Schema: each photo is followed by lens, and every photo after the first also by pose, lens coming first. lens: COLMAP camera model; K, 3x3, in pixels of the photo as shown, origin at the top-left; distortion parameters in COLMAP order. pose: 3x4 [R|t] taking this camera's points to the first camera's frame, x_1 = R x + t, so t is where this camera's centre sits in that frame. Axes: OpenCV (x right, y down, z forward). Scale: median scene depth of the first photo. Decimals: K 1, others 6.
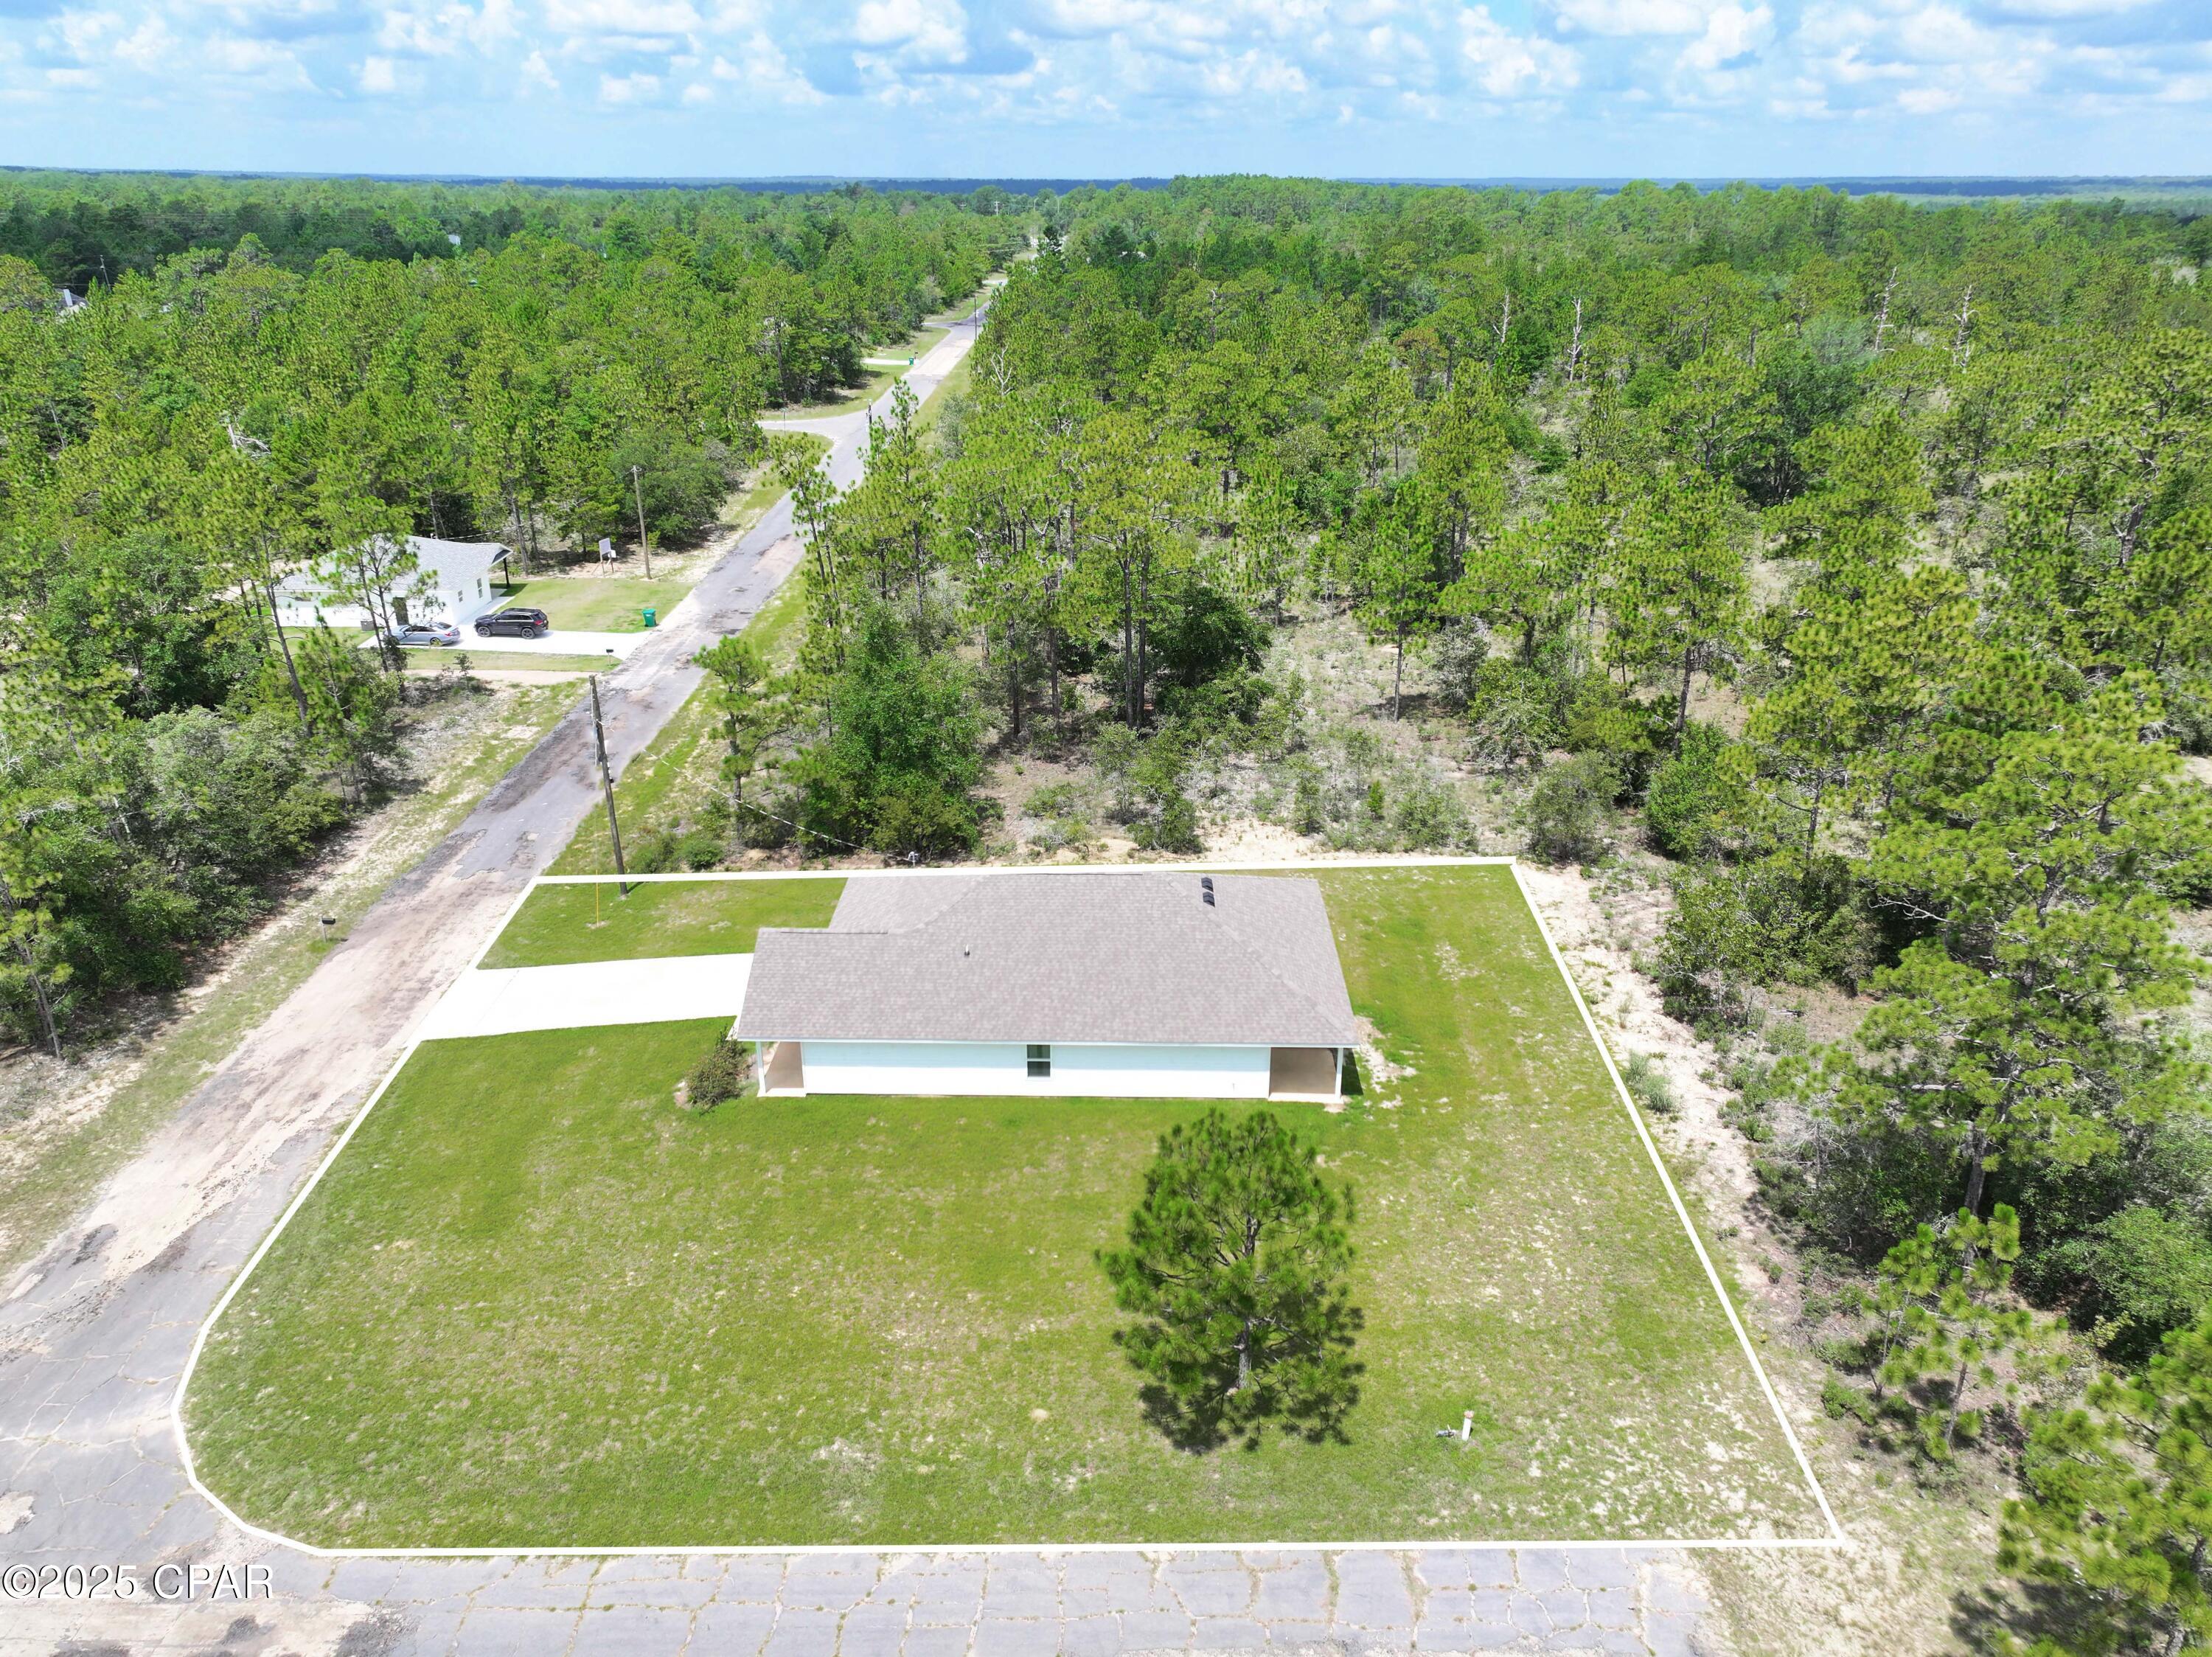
lens RADIAL K [[1545.5, 0, 1106.0], [0, 1545.5, 828.5], [0, 0, 1]] dist [0.001461, 0.026101]
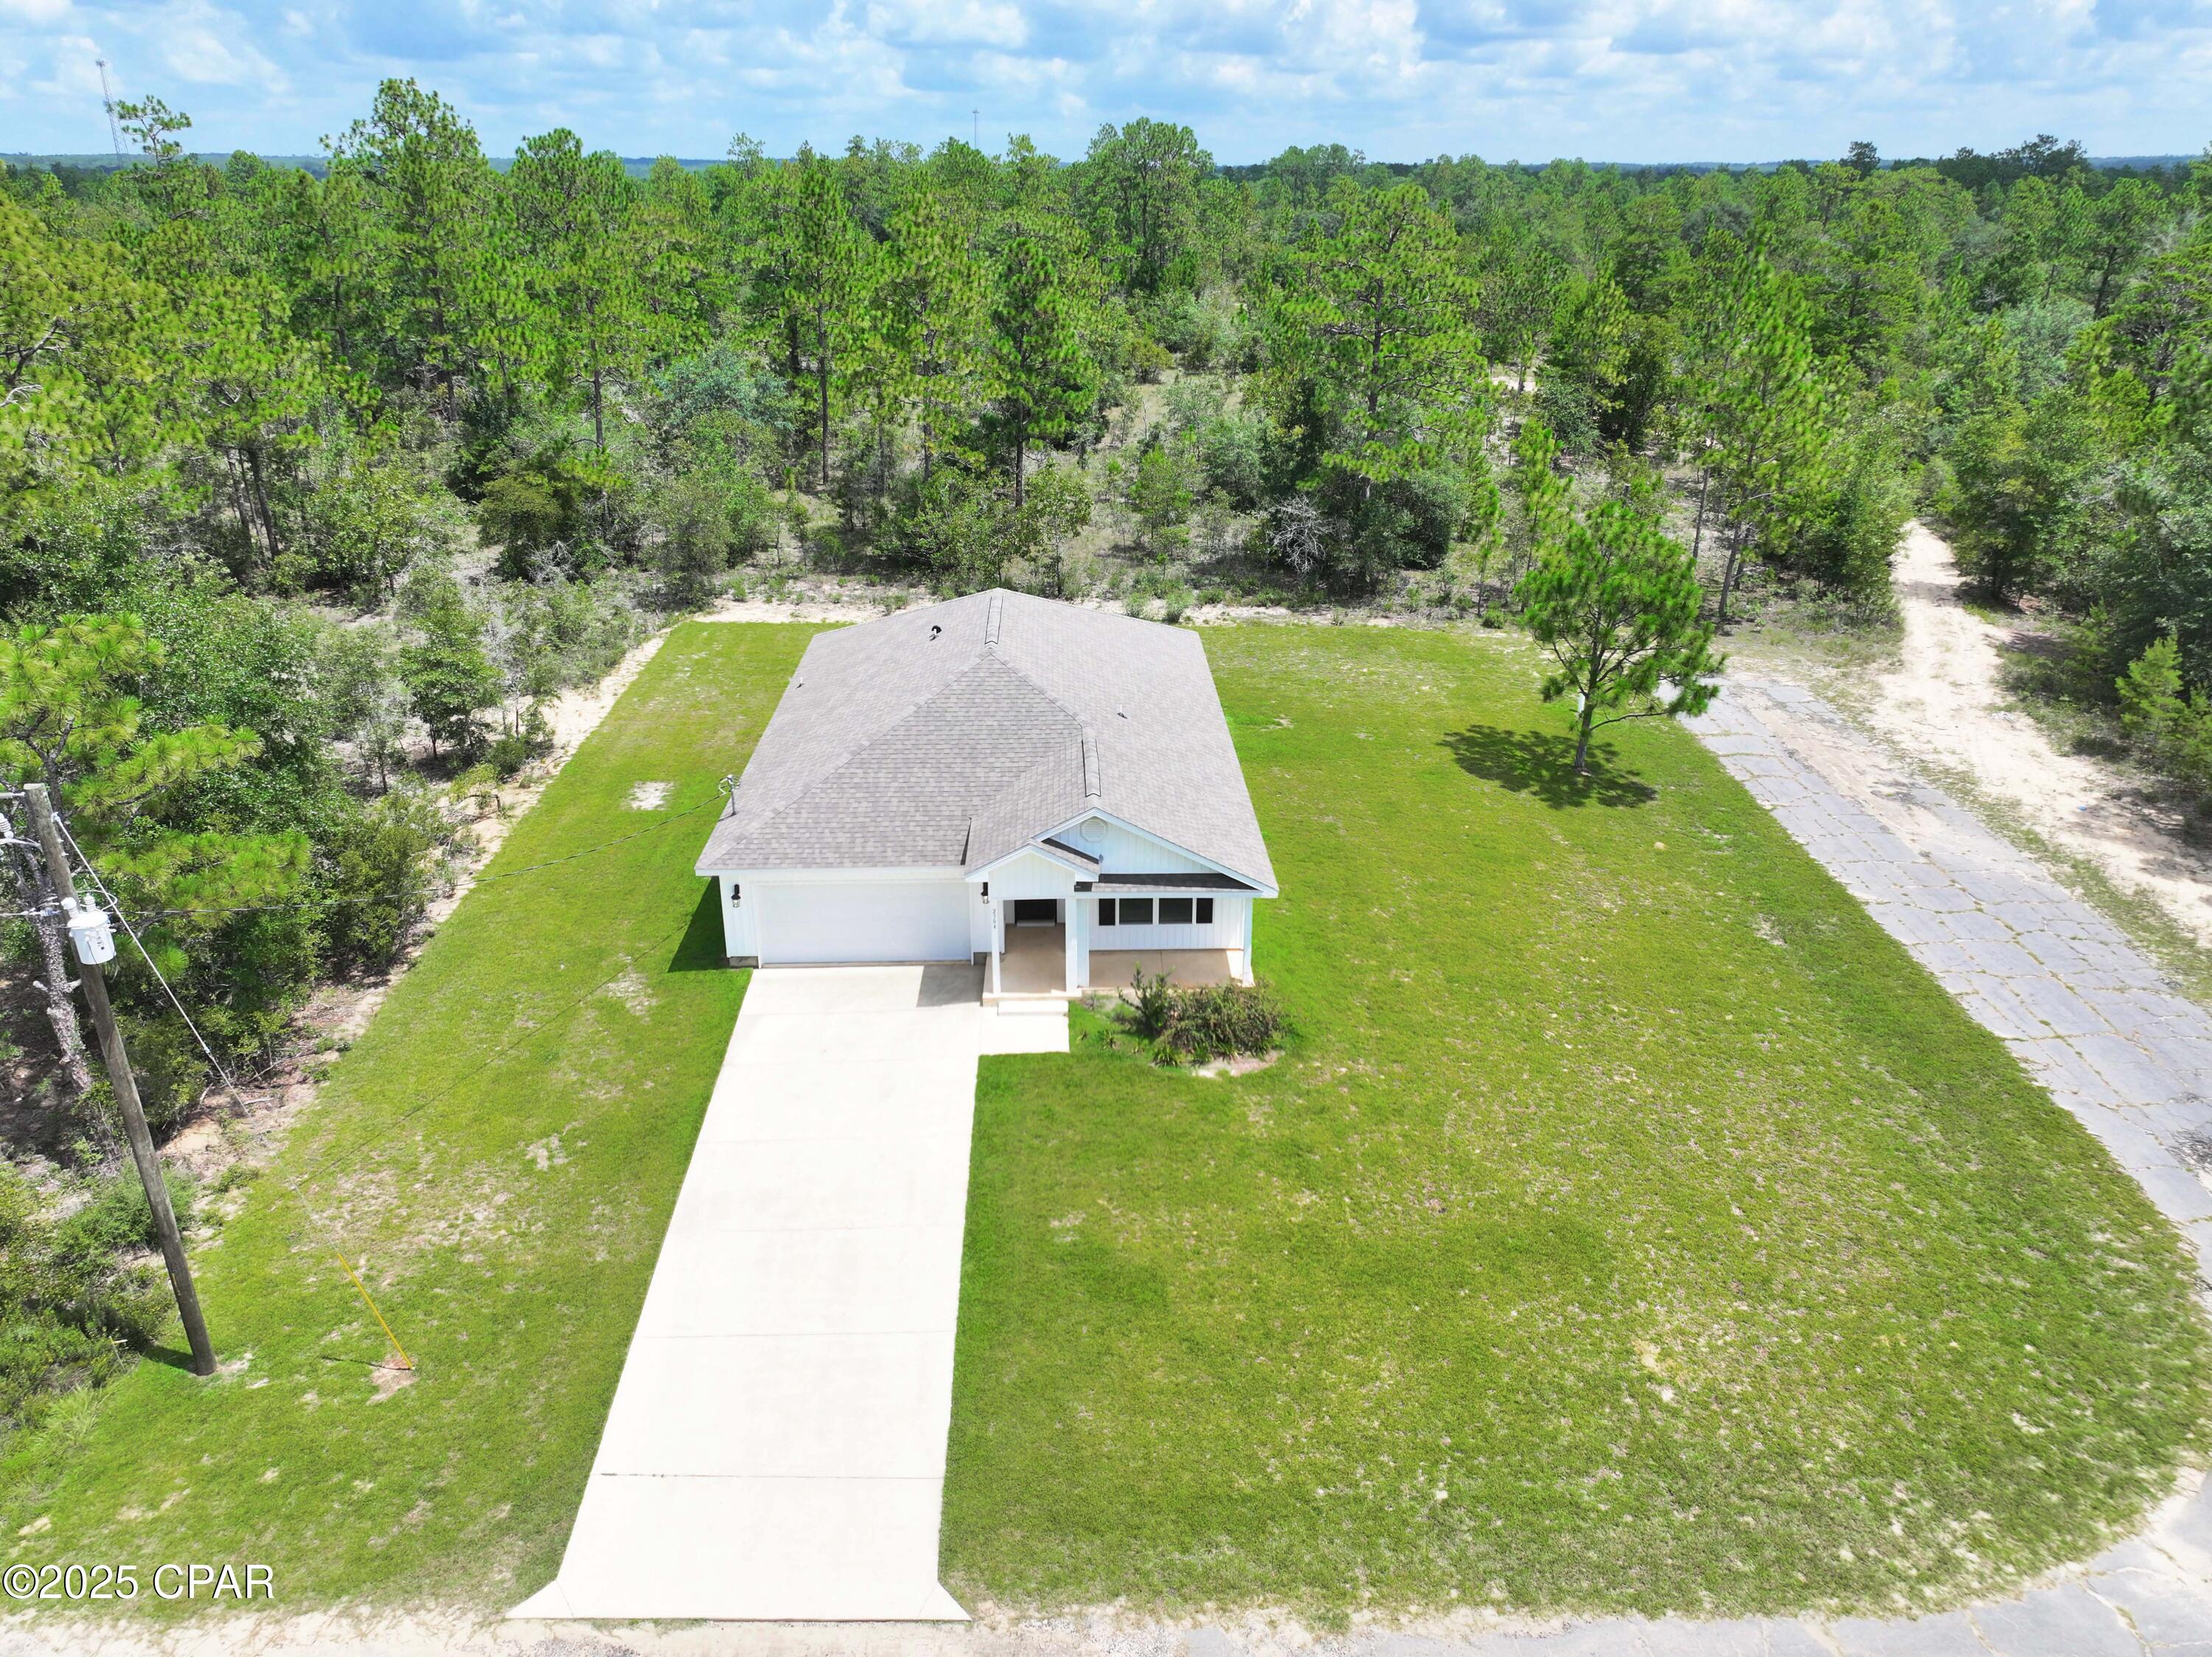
lens RADIAL K [[1545.5, 0, 1106.0], [0, 1545.5, 828.5], [0, 0, 1]] dist [0.001461, 0.026101]
pose [[-0.048086, -0.394332, 0.917709, -1.039334], [0.387410, 0.839486, 0.381020, -0.208321], [-0.920652, 0.373852, 0.112400, 1.237973]]
